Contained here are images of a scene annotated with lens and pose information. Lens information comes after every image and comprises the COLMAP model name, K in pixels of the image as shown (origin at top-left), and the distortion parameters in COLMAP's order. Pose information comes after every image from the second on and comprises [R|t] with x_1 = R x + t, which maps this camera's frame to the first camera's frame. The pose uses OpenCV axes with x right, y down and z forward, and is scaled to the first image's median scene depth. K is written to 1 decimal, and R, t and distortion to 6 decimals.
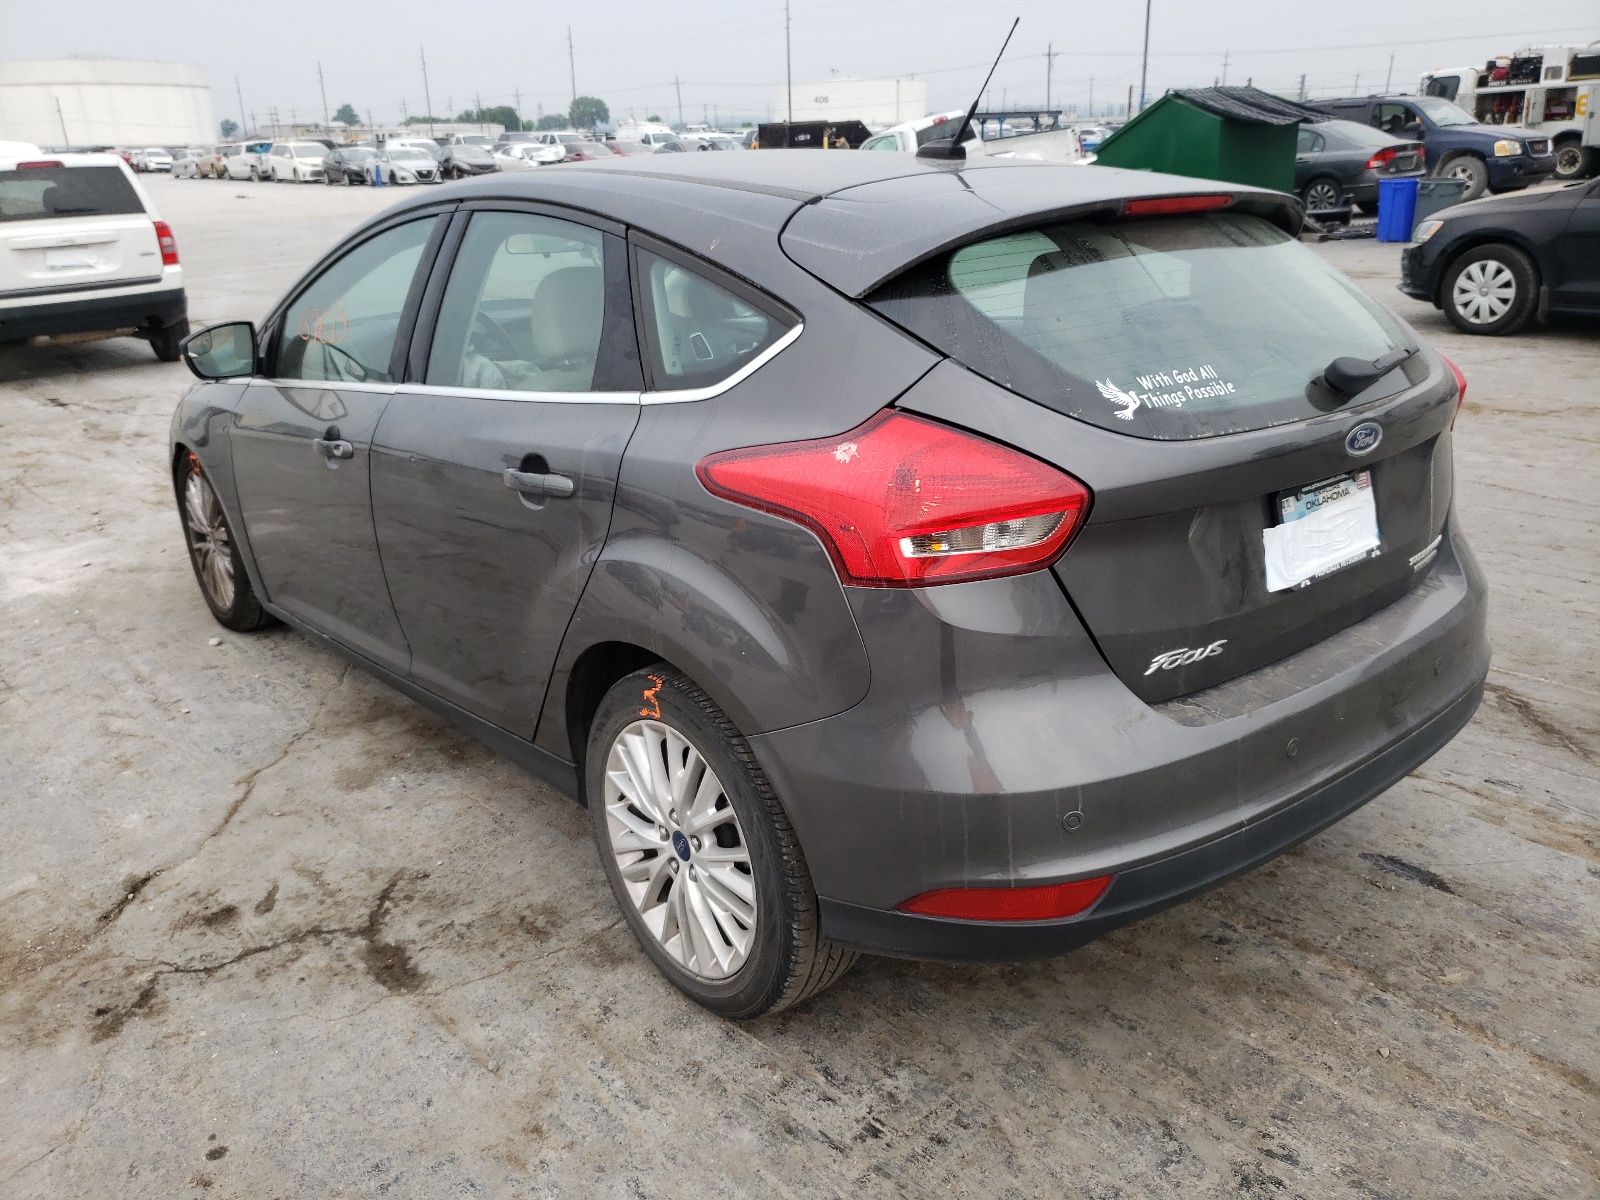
lens RADIAL K [[1257.7, 0, 796.3], [0, 1257.7, 599.1], [0, 0, 1]] dist [-0.008789, 0.036504]
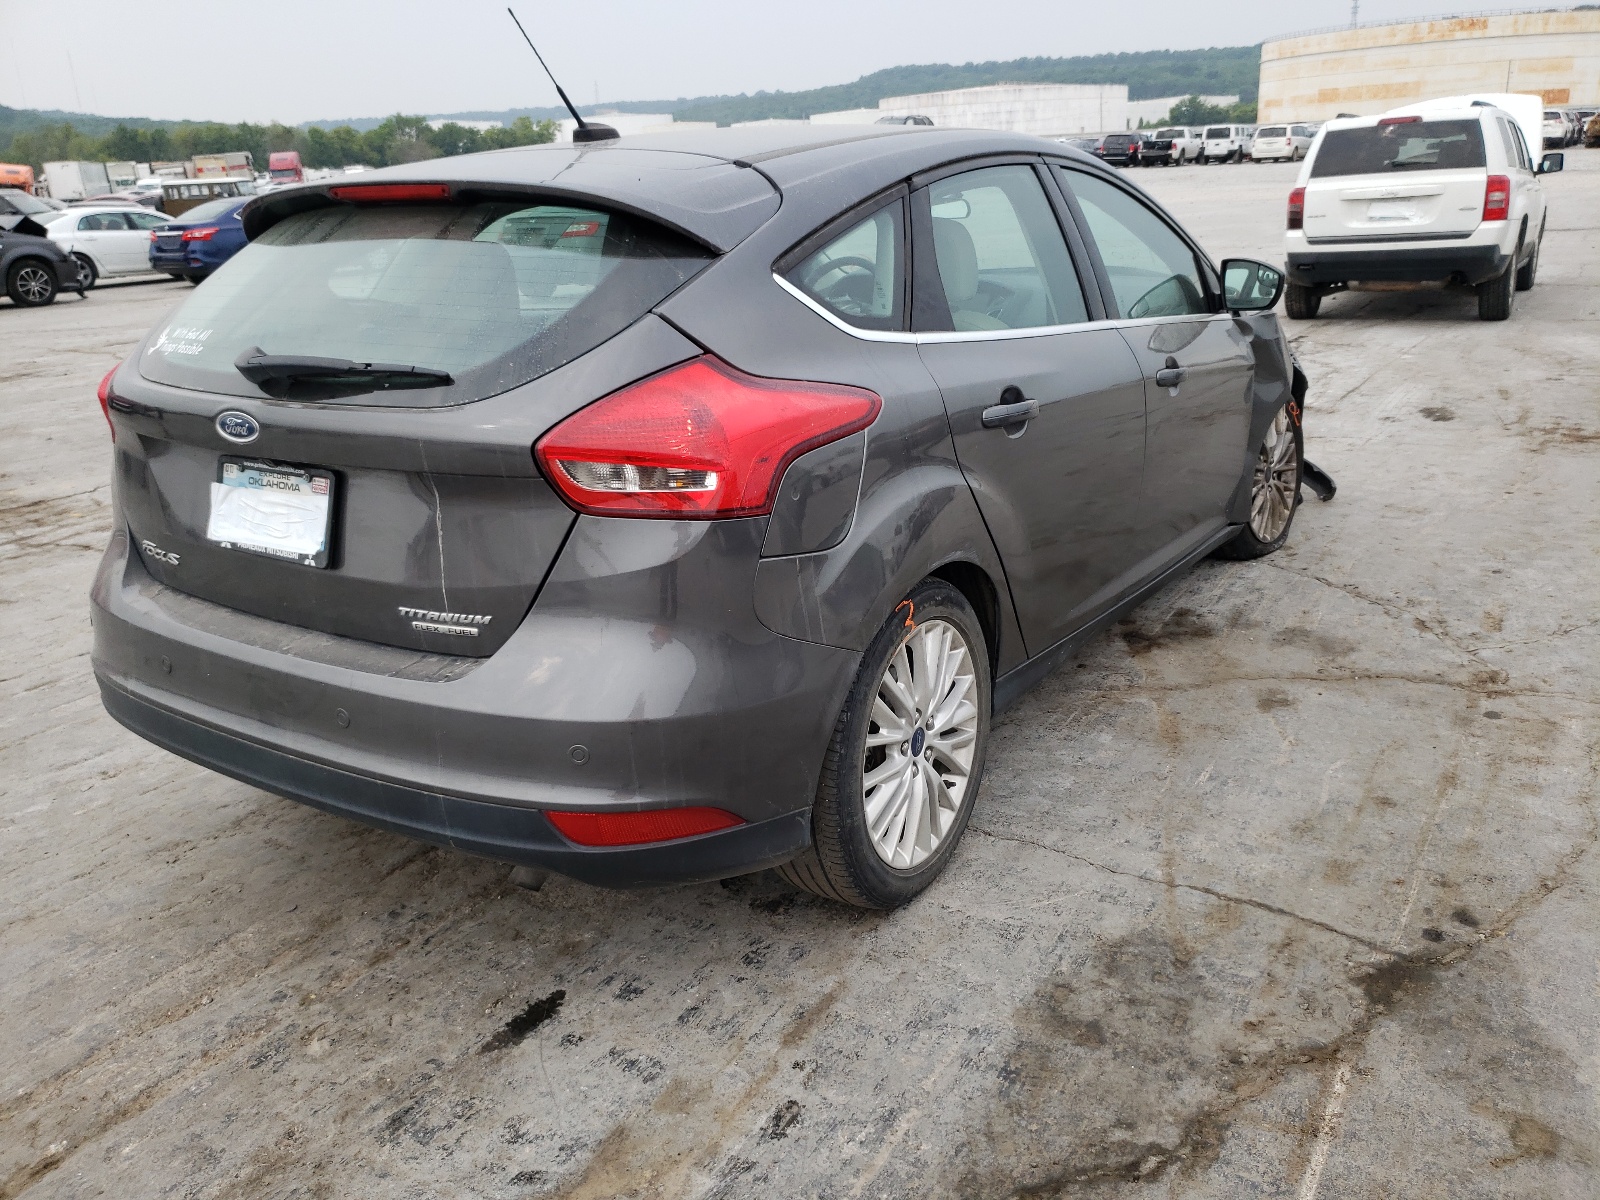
lens RADIAL K [[1257.7, 0, 796.3], [0, 1257.7, 599.1], [0, 0, 1]] dist [-0.008789, 0.036504]
pose [[0.302299, 0.325872, -0.895781, 1.288525], [-0.289810, 0.926682, 0.239312, -0.310905], [0.908089, 0.187262, 0.374576, 0.875824]]
